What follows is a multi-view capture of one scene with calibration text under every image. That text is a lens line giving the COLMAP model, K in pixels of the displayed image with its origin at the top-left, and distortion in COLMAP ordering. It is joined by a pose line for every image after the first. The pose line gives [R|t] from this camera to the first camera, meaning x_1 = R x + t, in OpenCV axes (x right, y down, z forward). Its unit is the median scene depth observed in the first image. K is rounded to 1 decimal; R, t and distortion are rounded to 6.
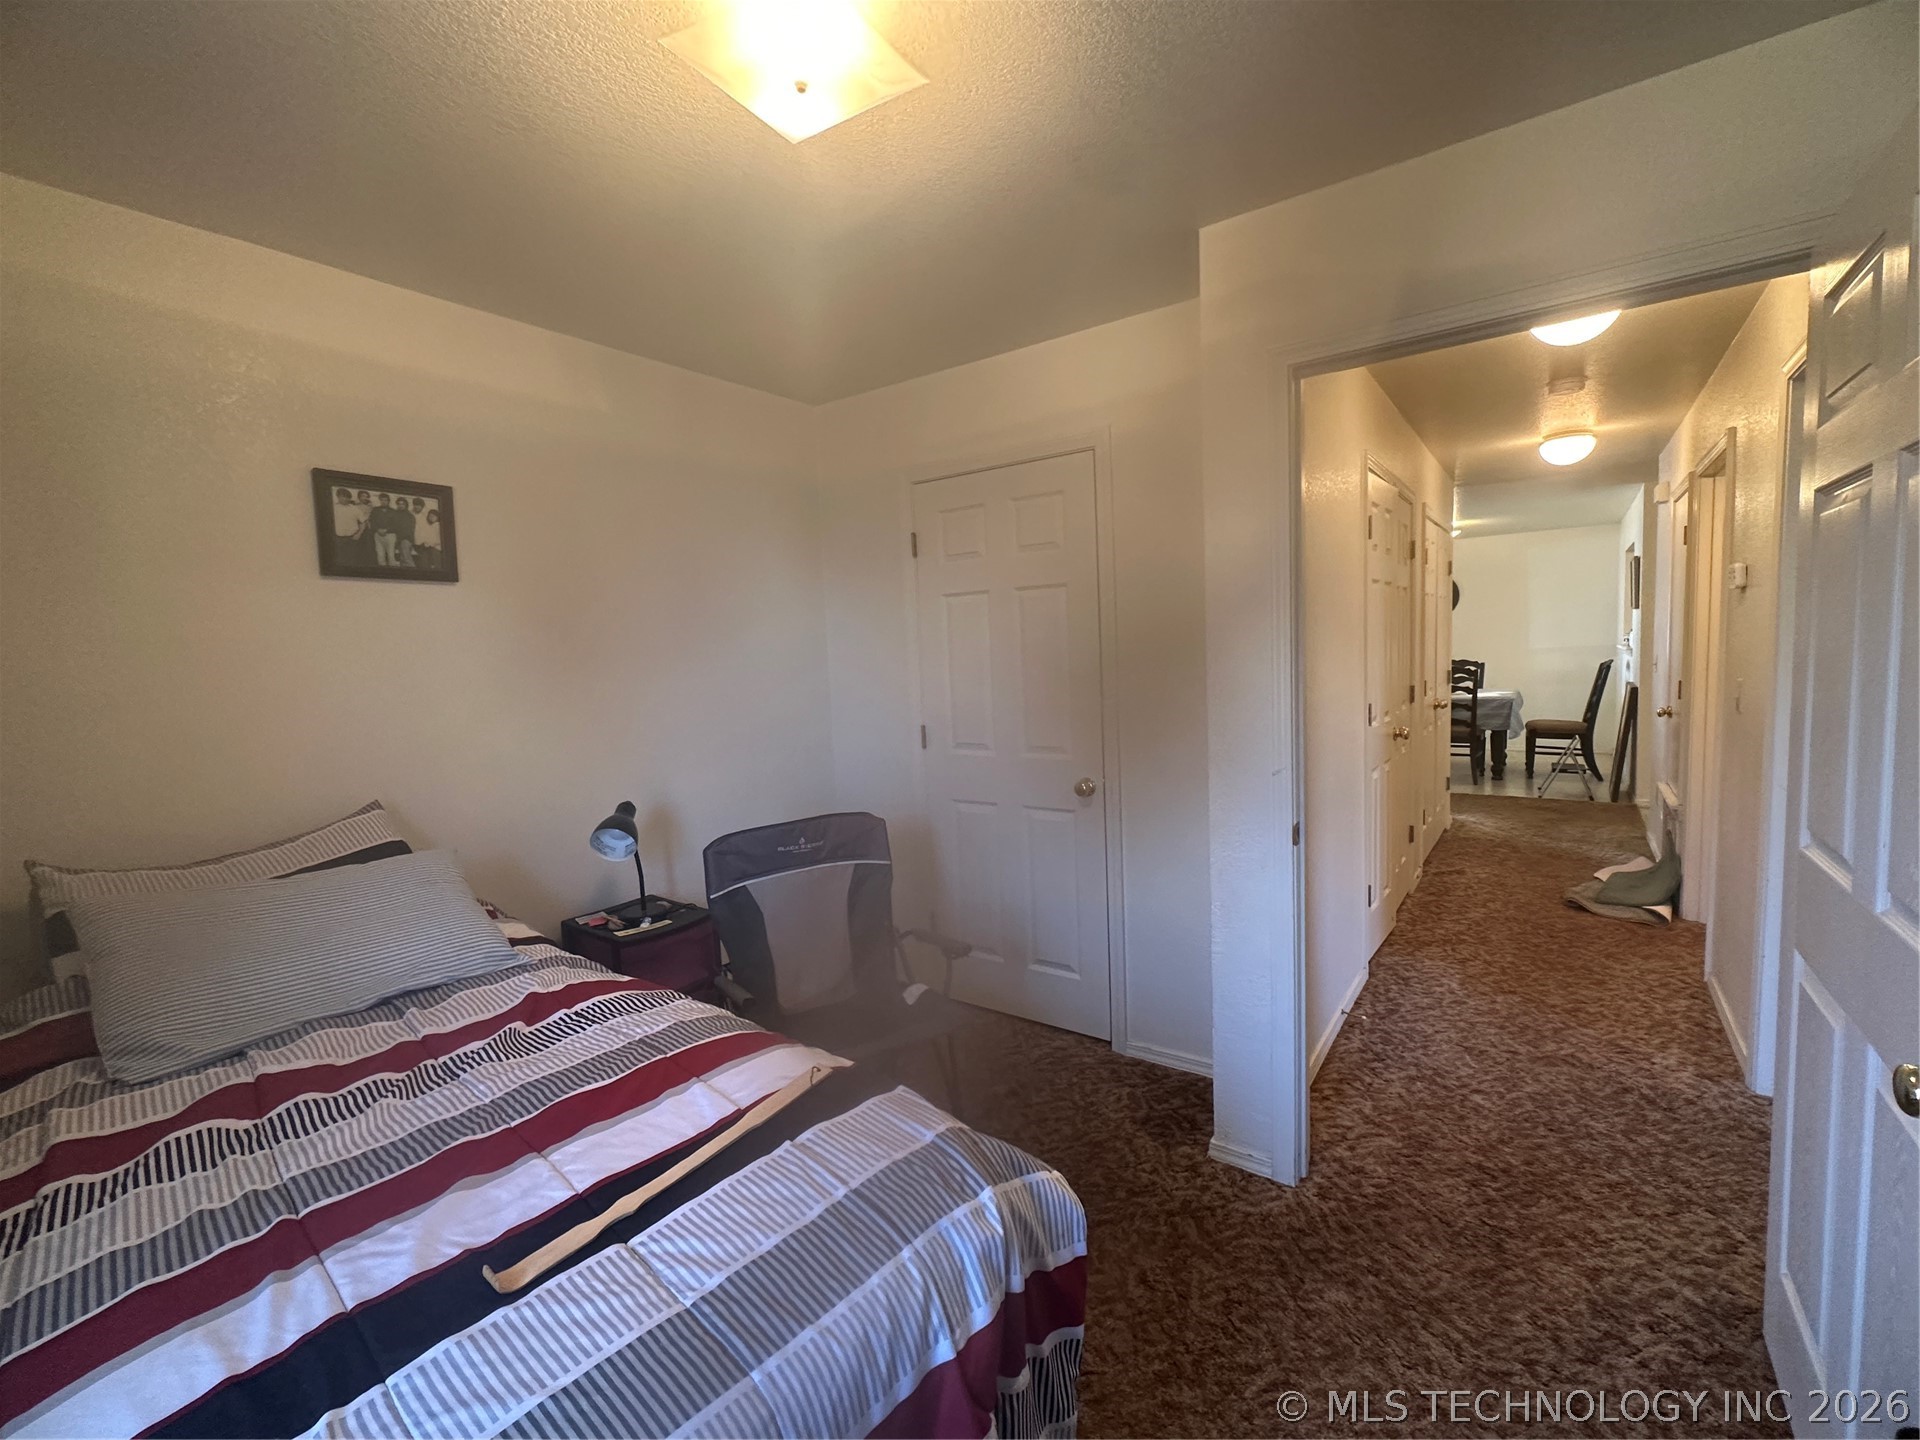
lens RADIAL K [[837.9, 0, 960.0], [0, 837.9, 720.0], [0, 0, 1]] dist [-0.000209, -0.000083]
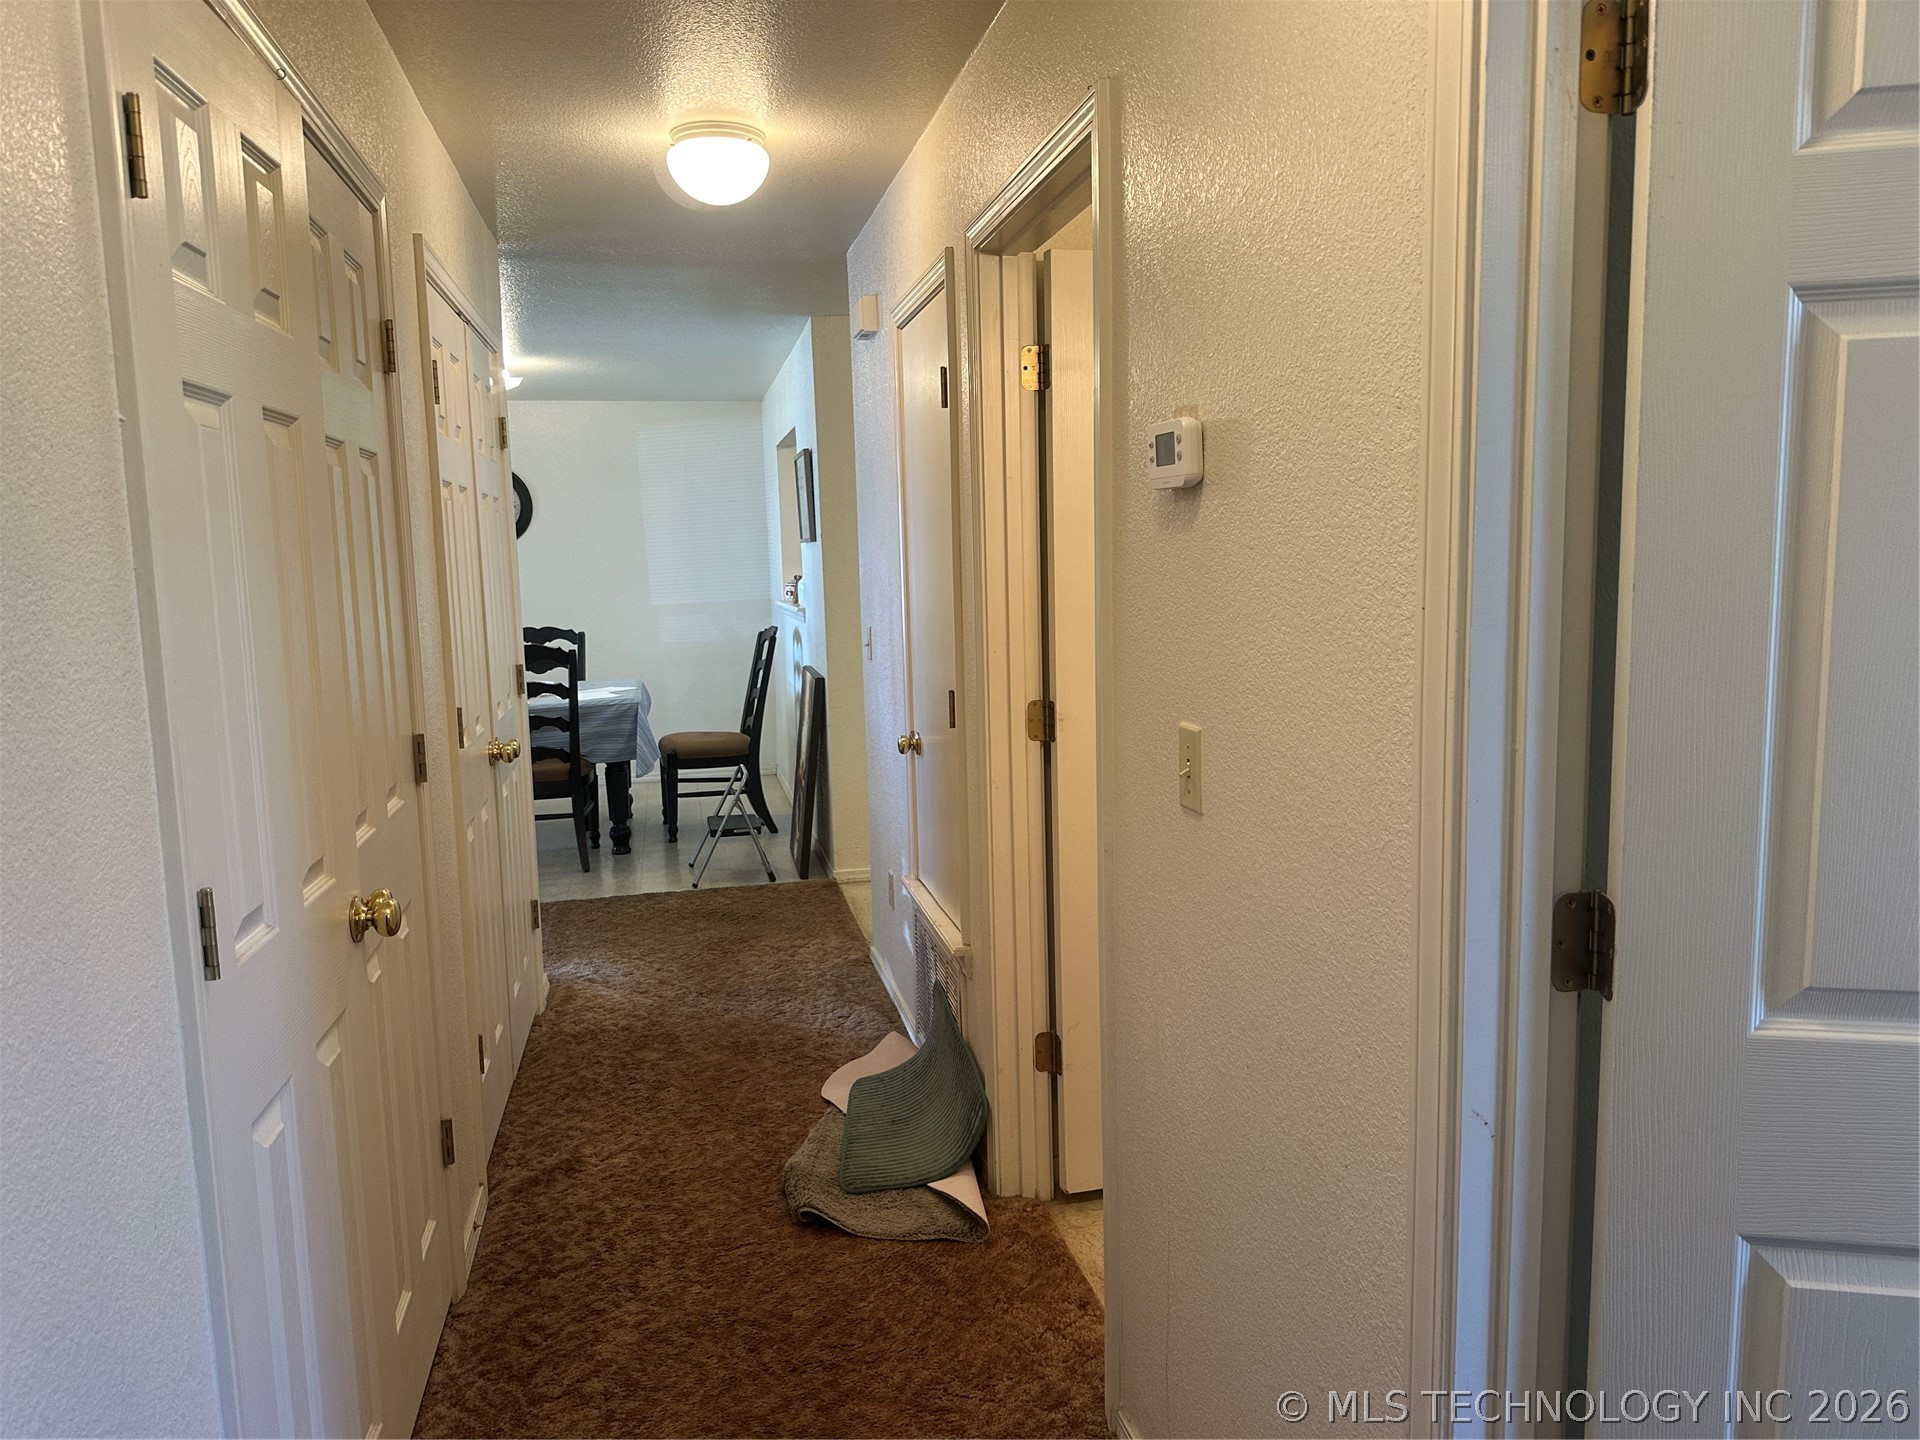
lens RADIAL K [[1377.9, 0, 960.0], [0, 1377.9, 720.0], [0, 0, 1]] dist [0.071622, -0.121880]
pose [[0.678138, -0.066836, 0.731890, 0.236444], [0.062228, 0.997502, 0.033434, -0.047449], [-0.732296, 0.022871, 0.680603, 0.384019]]
